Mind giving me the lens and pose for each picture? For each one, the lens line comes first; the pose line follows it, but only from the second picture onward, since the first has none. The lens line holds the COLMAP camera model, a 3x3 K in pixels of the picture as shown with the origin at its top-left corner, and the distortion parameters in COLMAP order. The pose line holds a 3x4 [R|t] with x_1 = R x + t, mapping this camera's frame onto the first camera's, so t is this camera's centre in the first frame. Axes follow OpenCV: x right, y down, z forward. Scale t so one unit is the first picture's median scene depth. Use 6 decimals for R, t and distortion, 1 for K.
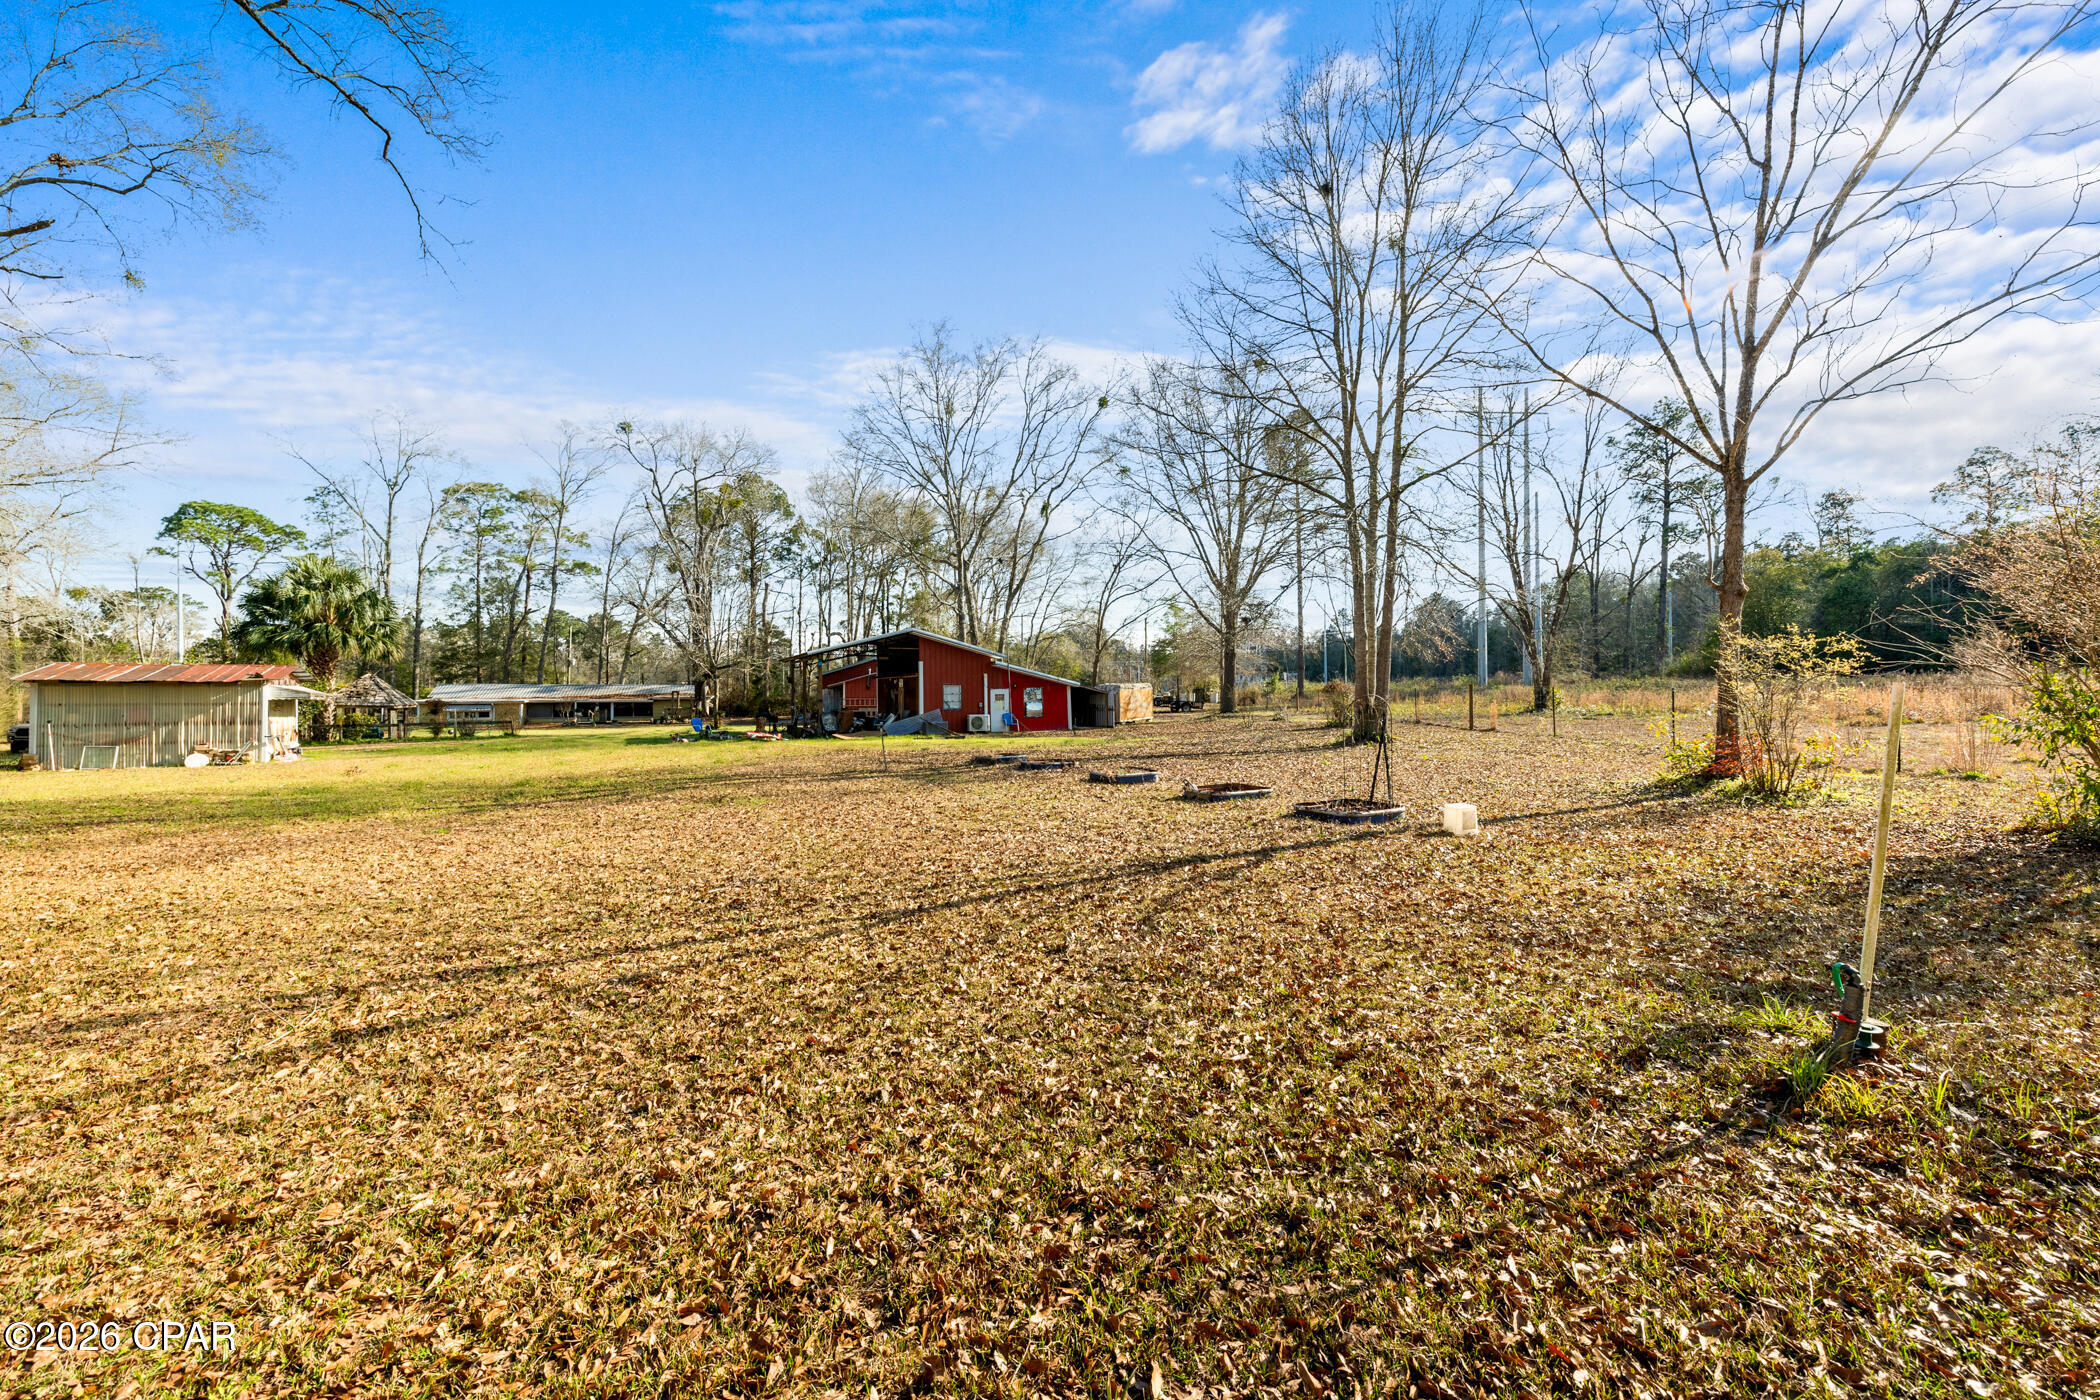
lens RADIAL K [[909.5, 0, 1049.9], [0, 909.5, 695.7], [0, 0, 1]] dist [0.000877, 0.000051]
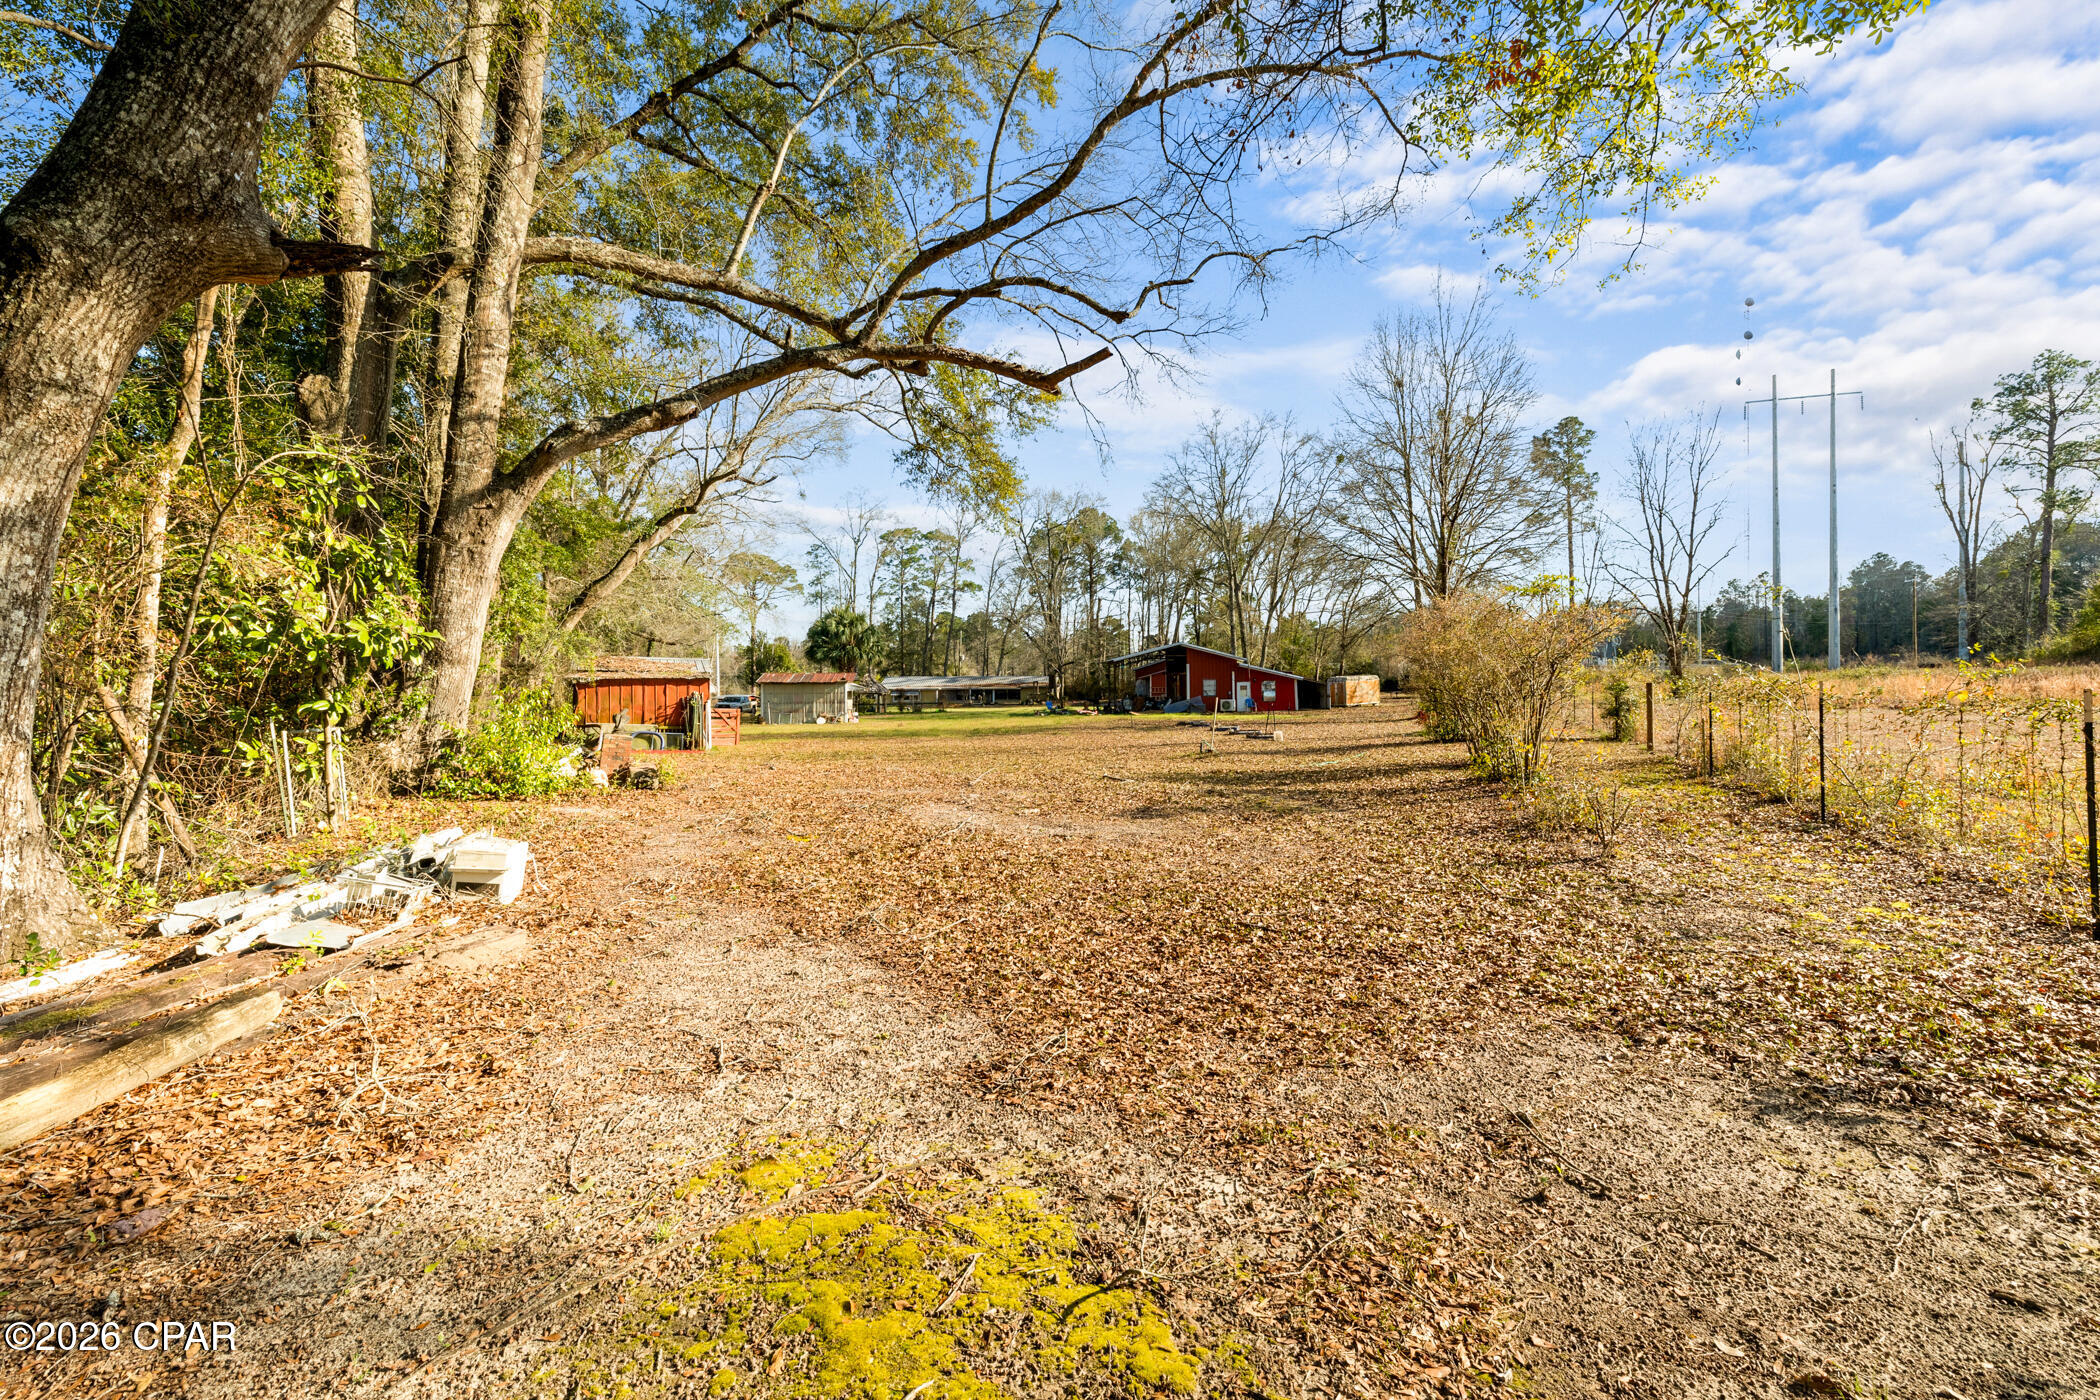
lens RADIAL K [[909.5, 0, 1049.7], [0, 909.5, 695.7], [0, 0, 1]] dist [0.000877, 0.000051]
pose [[0.931218, 0.002288, -0.364456, 0.111711], [0.004549, 0.999829, 0.017901, -0.007733], [0.364434, -0.018327, 0.931049, -0.279398]]
